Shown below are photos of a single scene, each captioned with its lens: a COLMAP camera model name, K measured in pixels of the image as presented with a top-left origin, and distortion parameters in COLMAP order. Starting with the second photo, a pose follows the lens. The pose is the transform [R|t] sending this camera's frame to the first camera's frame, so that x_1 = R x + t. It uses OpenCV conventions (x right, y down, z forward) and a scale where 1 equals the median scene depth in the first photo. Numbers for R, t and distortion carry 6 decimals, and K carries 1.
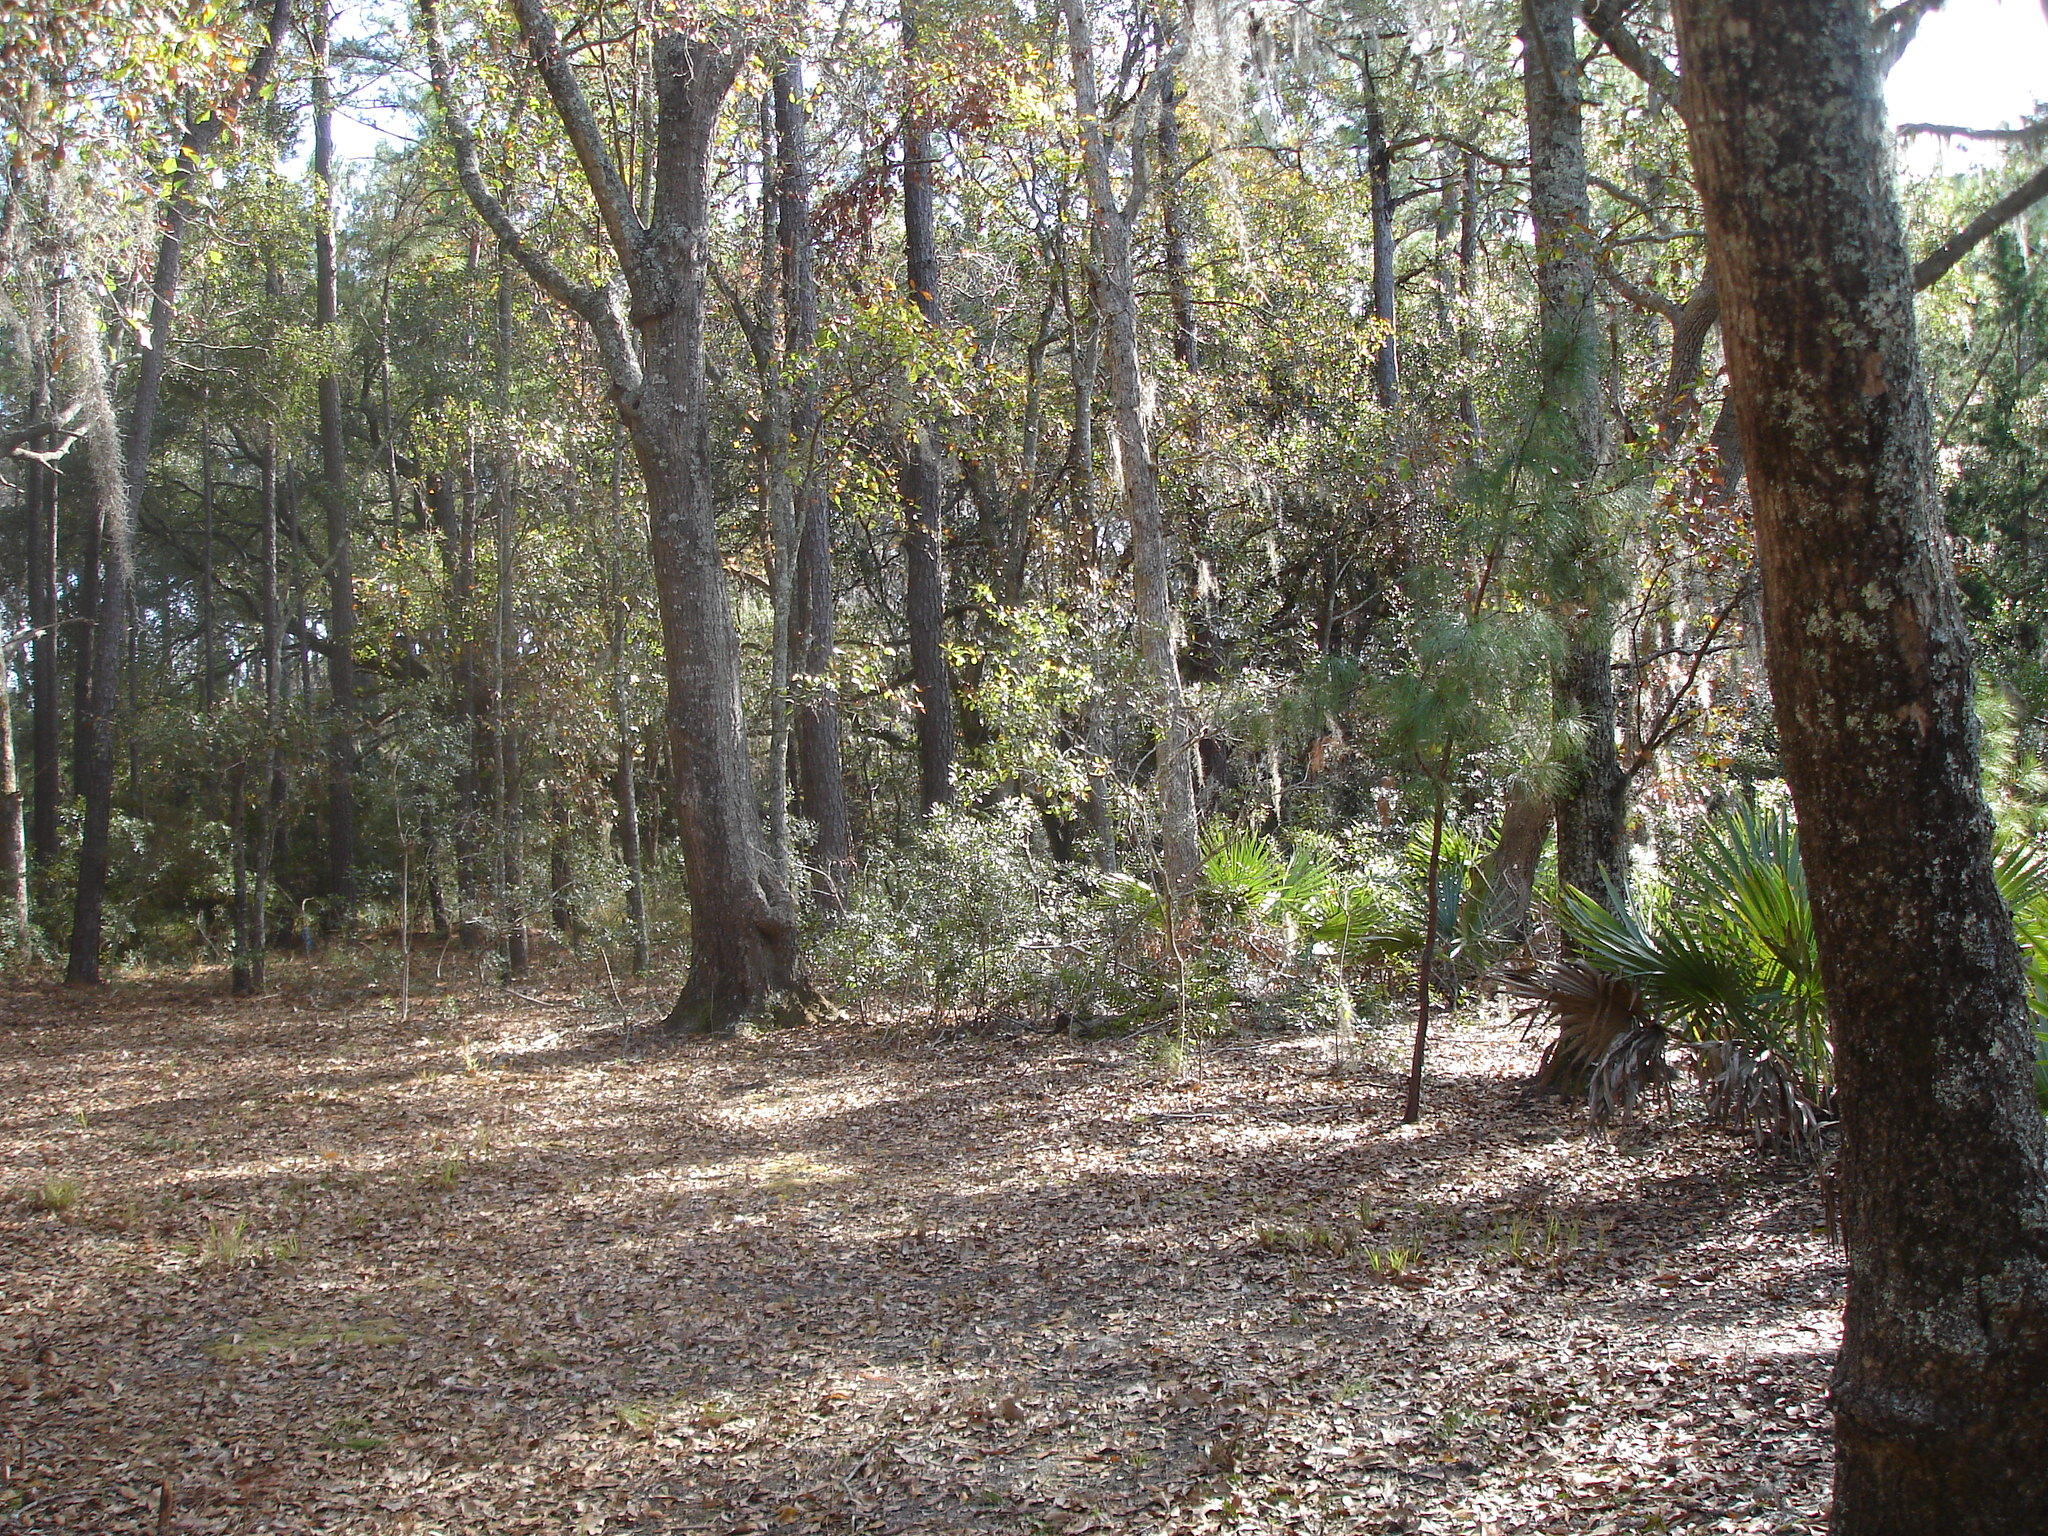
lens RADIAL K [[2256.2, 0, 1023.7], [0, 2256.2, 763.9], [0, 0, 1]] dist [-0.115364, 0.000000]
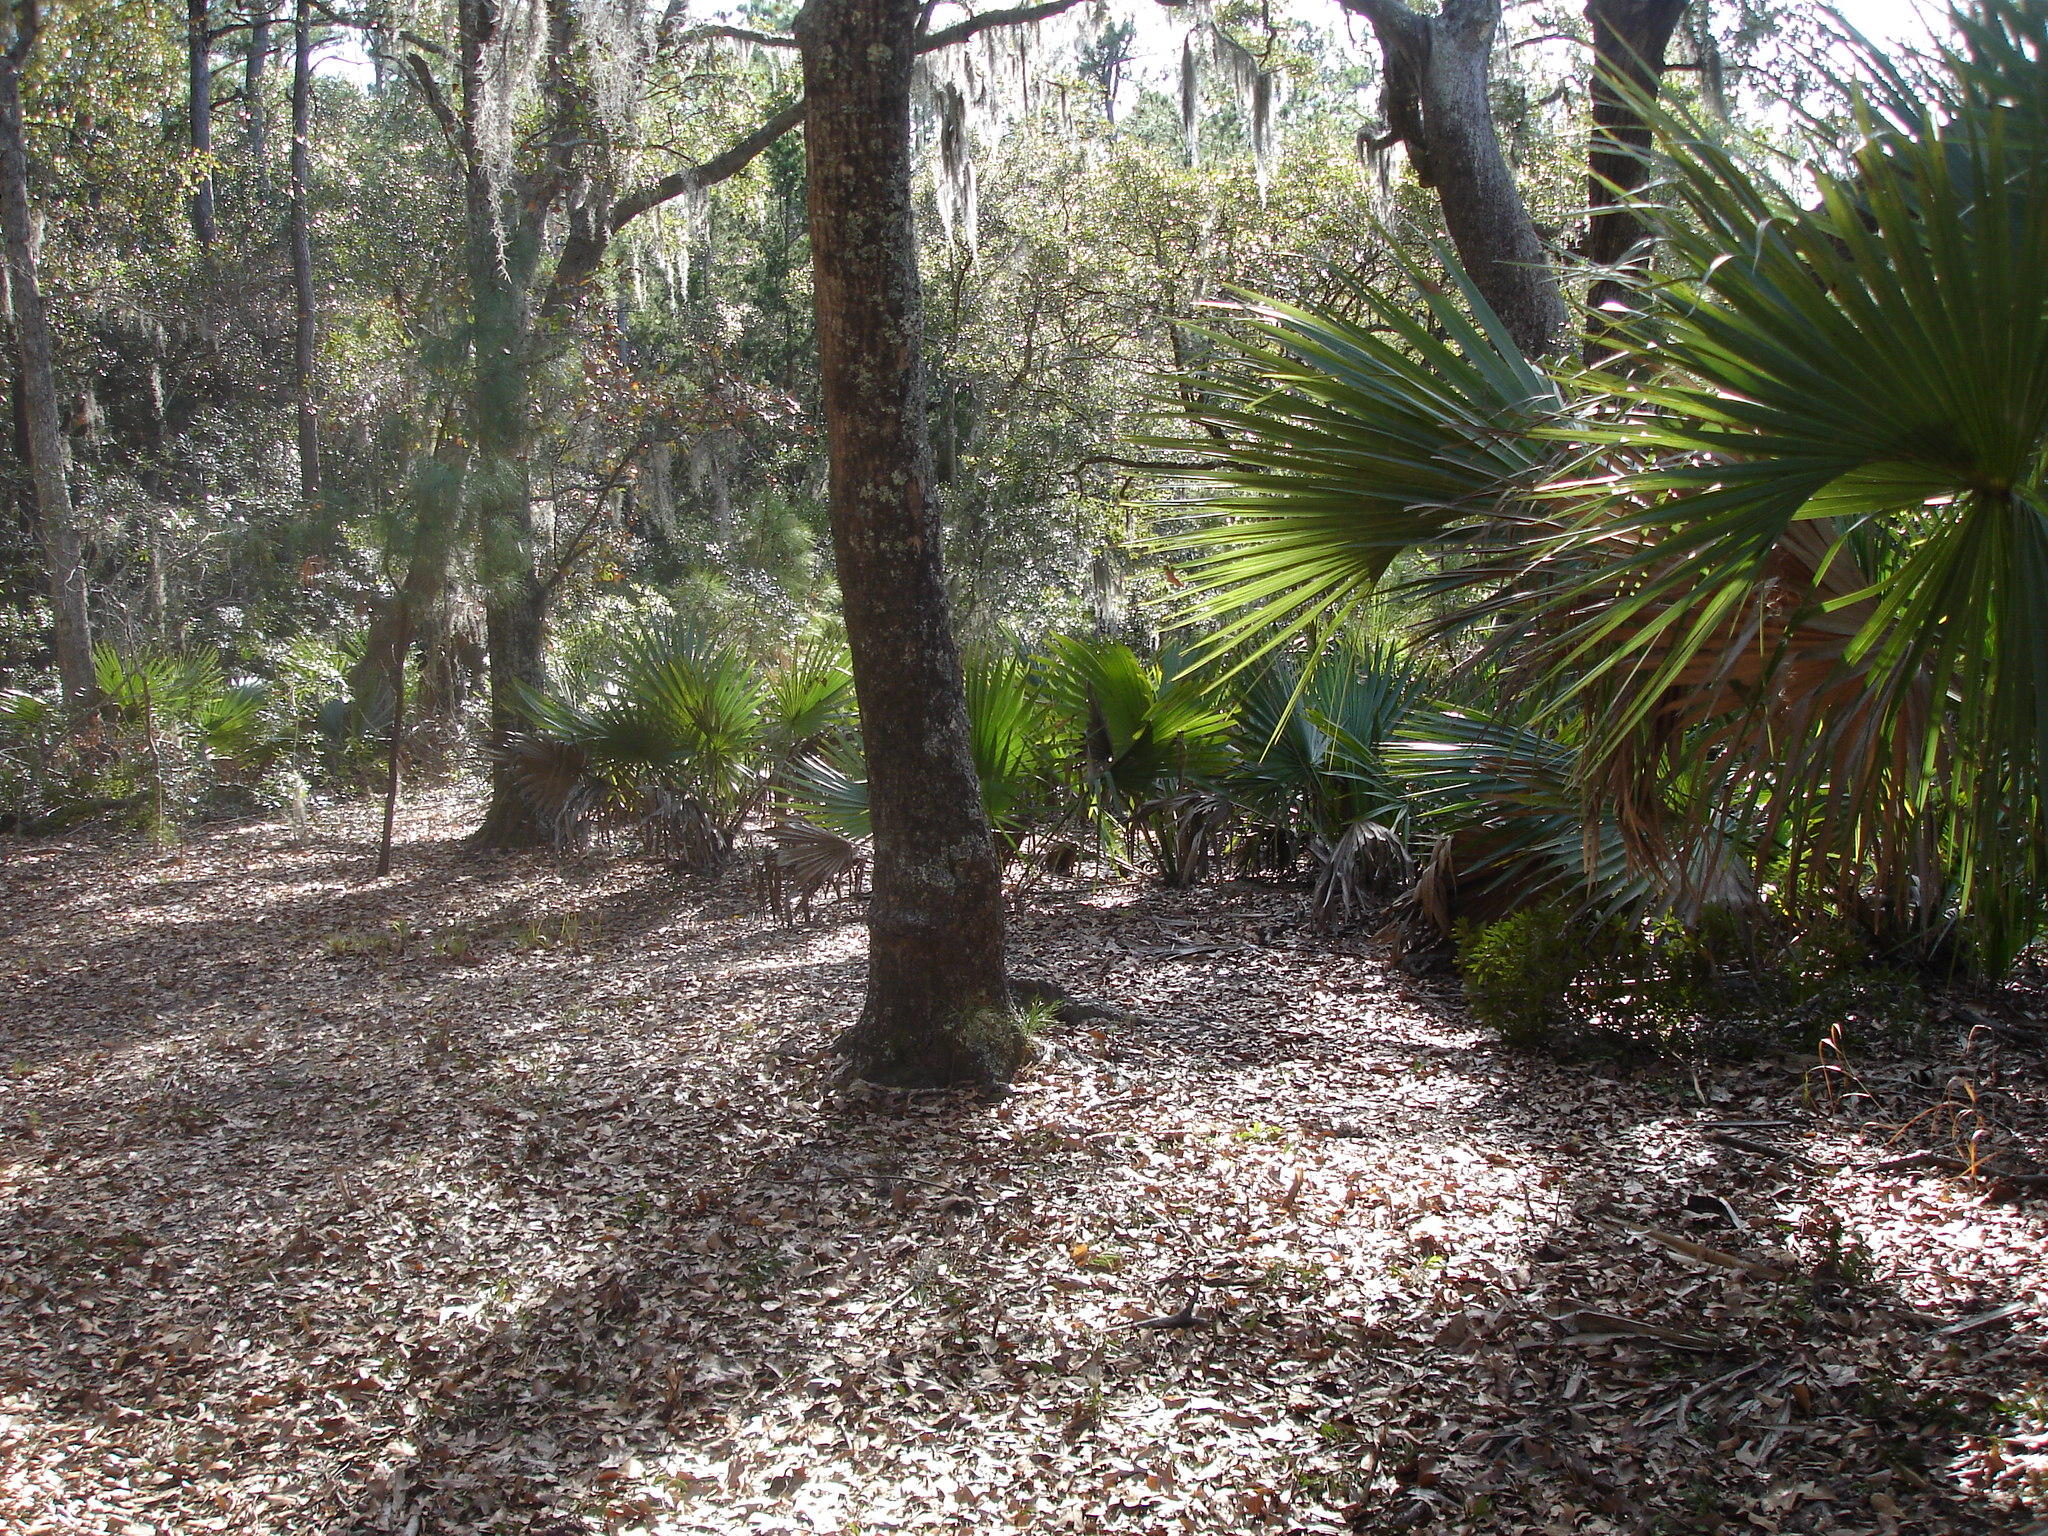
lens RADIAL K [[2256.2, 0, 1023.8], [0, 2256.2, 769.4], [0, 0, 1]] dist [-0.115364, 0.000000]
pose [[0.853543, -0.040196, 0.519470, -0.152593], [-0.001974, 0.996763, 0.080374, 0.004753], [-0.521019, -0.069628, 0.850700, -0.199928]]
